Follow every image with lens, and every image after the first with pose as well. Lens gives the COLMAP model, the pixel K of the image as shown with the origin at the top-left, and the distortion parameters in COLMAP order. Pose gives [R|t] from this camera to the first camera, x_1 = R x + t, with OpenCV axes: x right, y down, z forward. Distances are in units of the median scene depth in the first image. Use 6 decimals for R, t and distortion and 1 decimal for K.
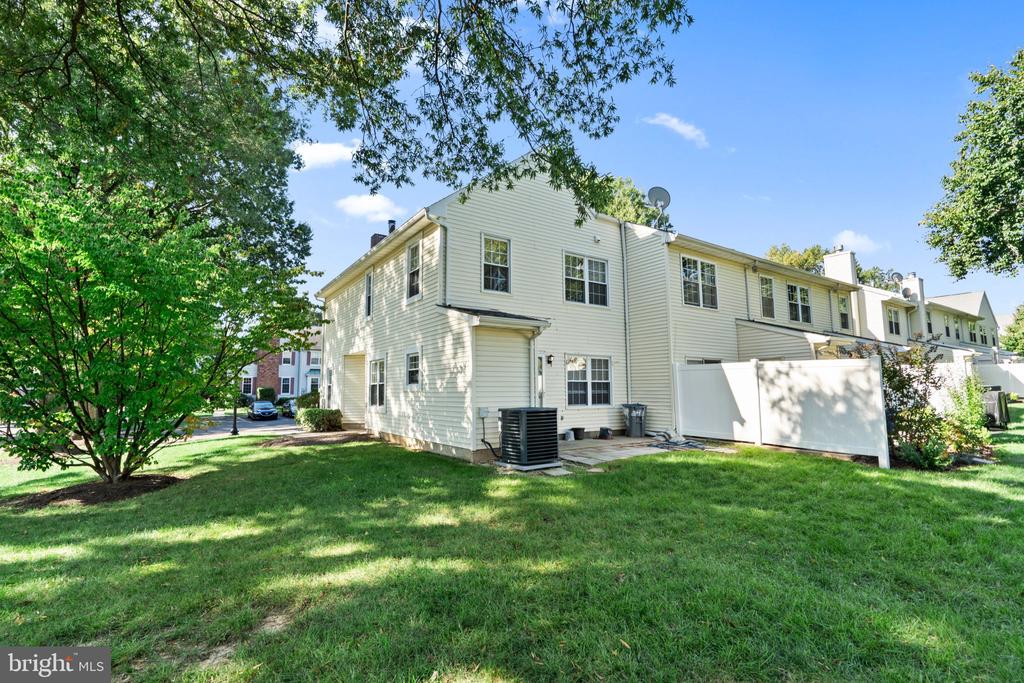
lens RADIAL K [[481.1, 0, 513.0], [0, 481.1, 341.6], [0, 0, 1]] dist [0.001159, 0.000169]
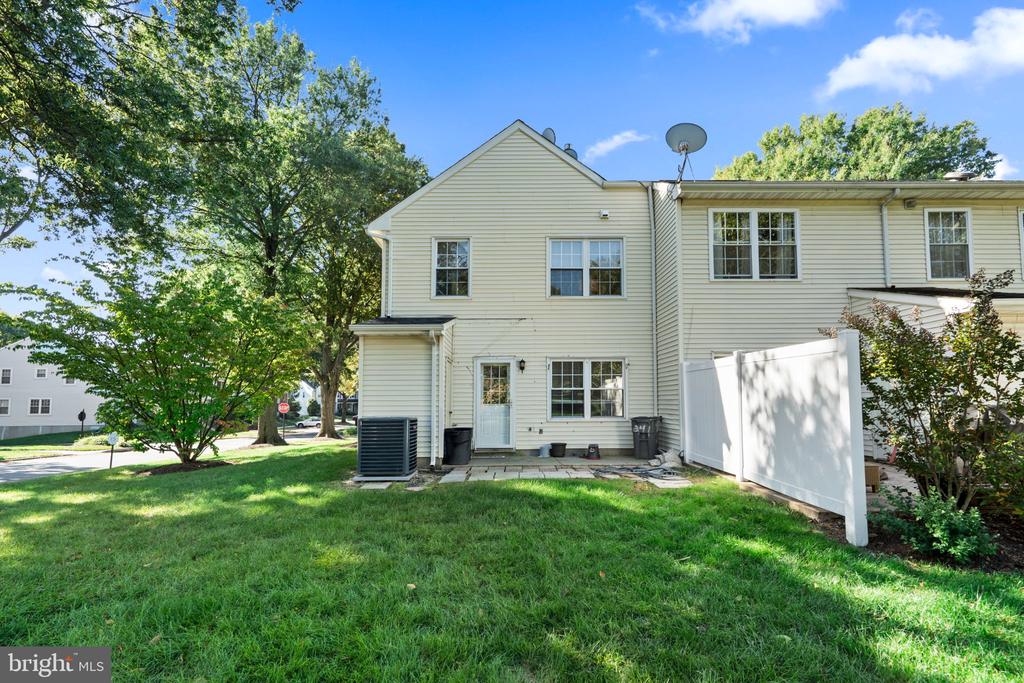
lens RADIAL K [[481.1, 0, 520.8], [0, 481.1, 374.5], [0, 0, 1]] dist [0.001159, 0.000169]
pose [[0.831014, -0.037417, -0.554992, 0.641838], [0.060016, 0.997942, 0.022584, 0.039040], [0.553005, -0.052076, 0.831549, 0.300158]]
